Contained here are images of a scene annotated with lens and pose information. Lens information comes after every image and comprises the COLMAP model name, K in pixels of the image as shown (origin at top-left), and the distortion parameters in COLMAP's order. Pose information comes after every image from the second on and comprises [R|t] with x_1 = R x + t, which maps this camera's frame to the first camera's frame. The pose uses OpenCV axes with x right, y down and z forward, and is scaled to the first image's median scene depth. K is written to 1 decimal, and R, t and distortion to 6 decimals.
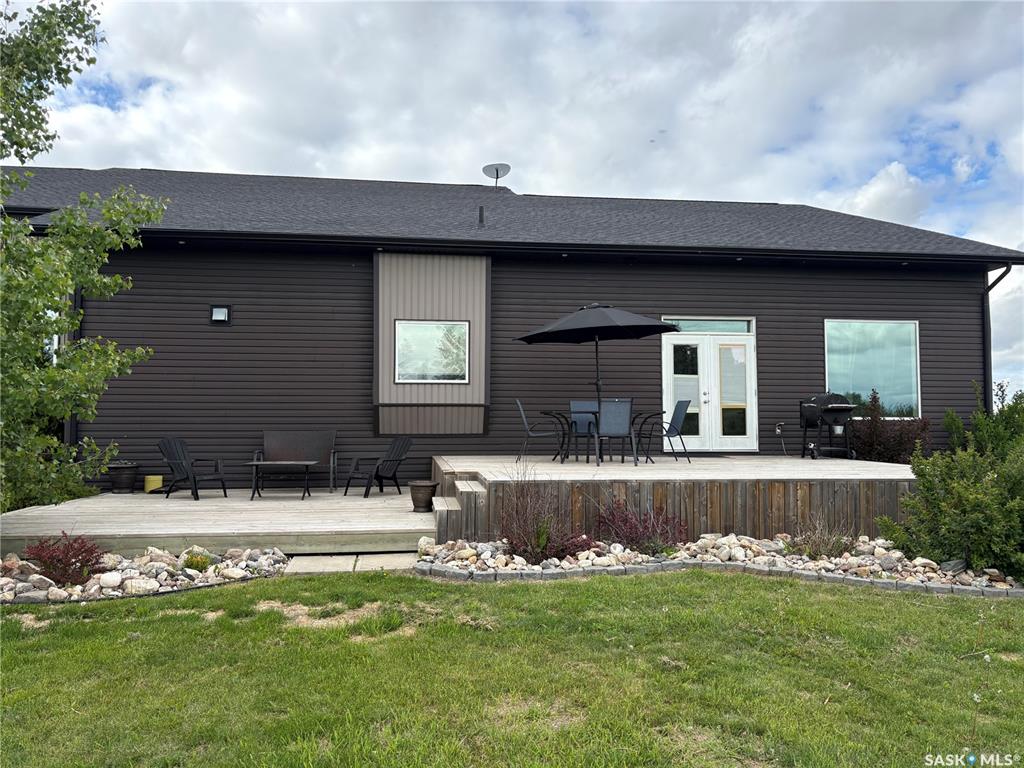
lens RADIAL K [[763.4, 0, 512.0], [0, 763.4, 384.0], [0, 0, 1]] dist [0.048226, -0.000758]
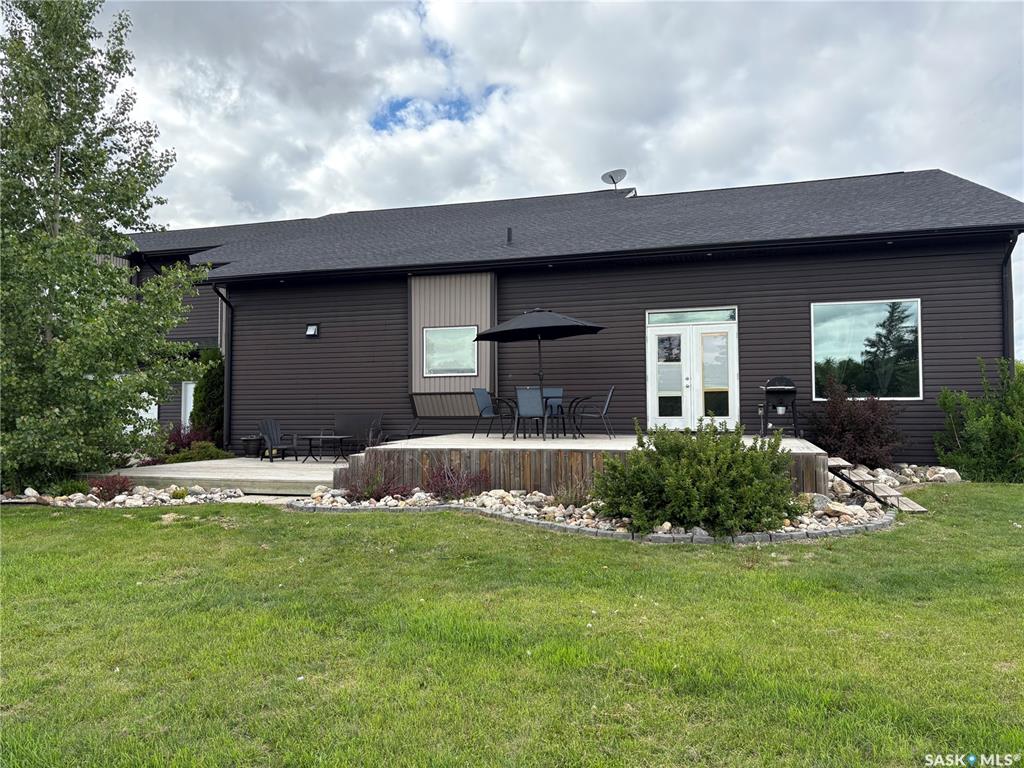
lens RADIAL K [[763.4, 0, 512.0], [0, 763.4, 384.0], [0, 0, 1]] dist [0.048226, -0.000758]
pose [[0.917616, -0.022147, -0.396851, 0.465440], [0.029848, 0.999467, 0.013239, -0.001856], [0.396346, -0.023993, 0.917788, -0.116394]]
